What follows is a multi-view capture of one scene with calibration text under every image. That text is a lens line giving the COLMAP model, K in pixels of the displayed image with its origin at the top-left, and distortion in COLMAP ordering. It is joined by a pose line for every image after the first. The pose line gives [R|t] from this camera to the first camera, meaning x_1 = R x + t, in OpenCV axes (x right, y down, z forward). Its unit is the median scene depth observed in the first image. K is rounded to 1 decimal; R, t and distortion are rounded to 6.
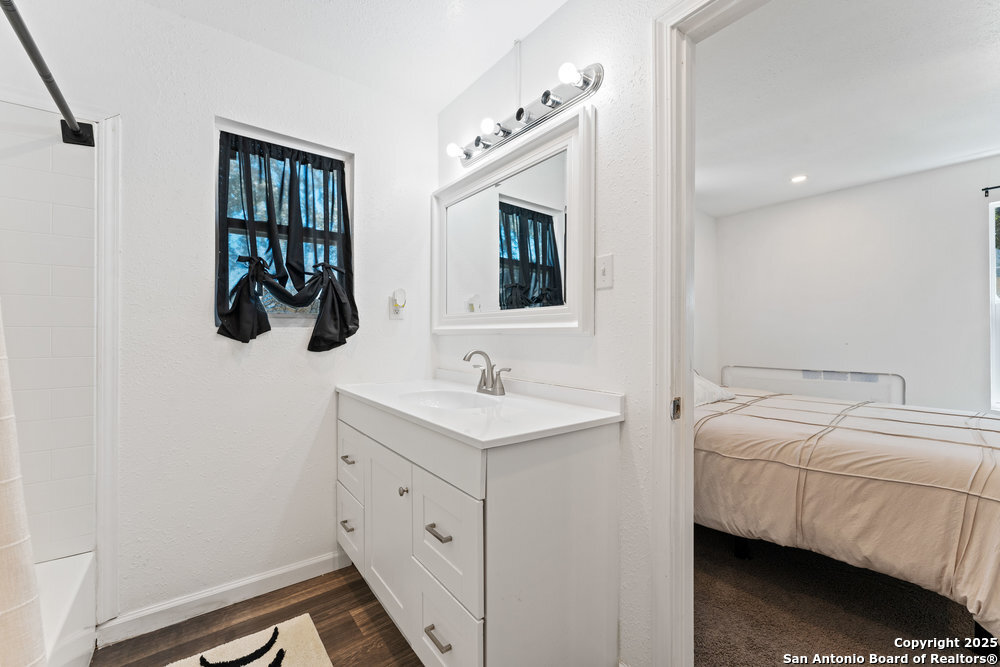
lens RADIAL K [[402.1, 0, 500.0], [0, 402.1, 333.5], [0, 0, 1]] dist [0.000508, 0.000115]
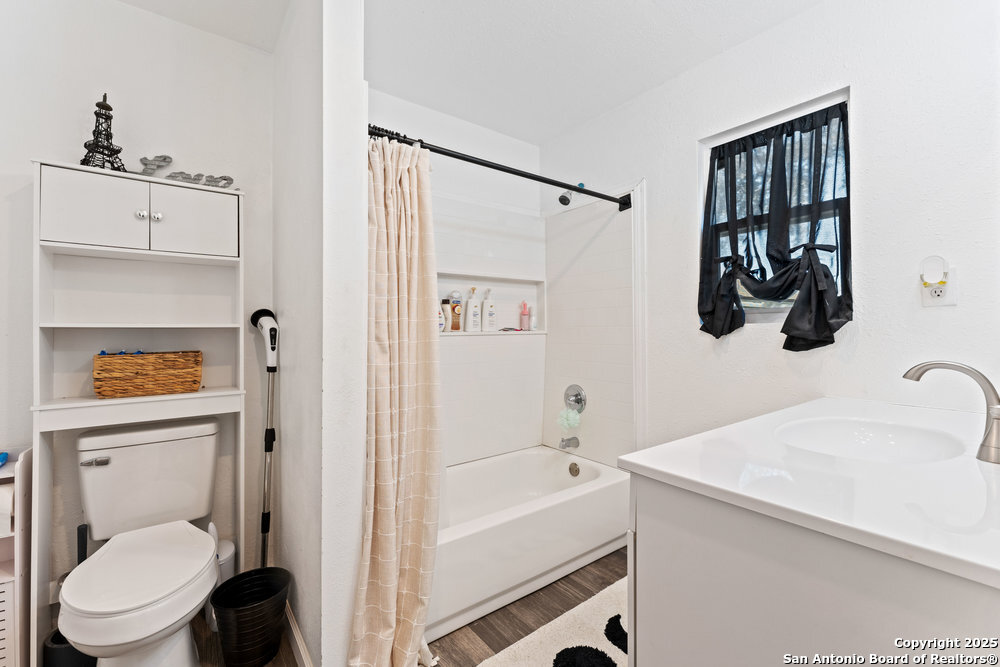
lens RADIAL K [[423.5, 0, 500.0], [0, 423.5, 333.5], [0, 0, 1]] dist [-0.002456, -0.000140]
pose [[-0.010257, 0.009882, -0.999899, 0.476068], [0.009205, 0.999910, 0.009788, -0.007112], [0.999905, -0.009104, -0.010347, 0.410688]]
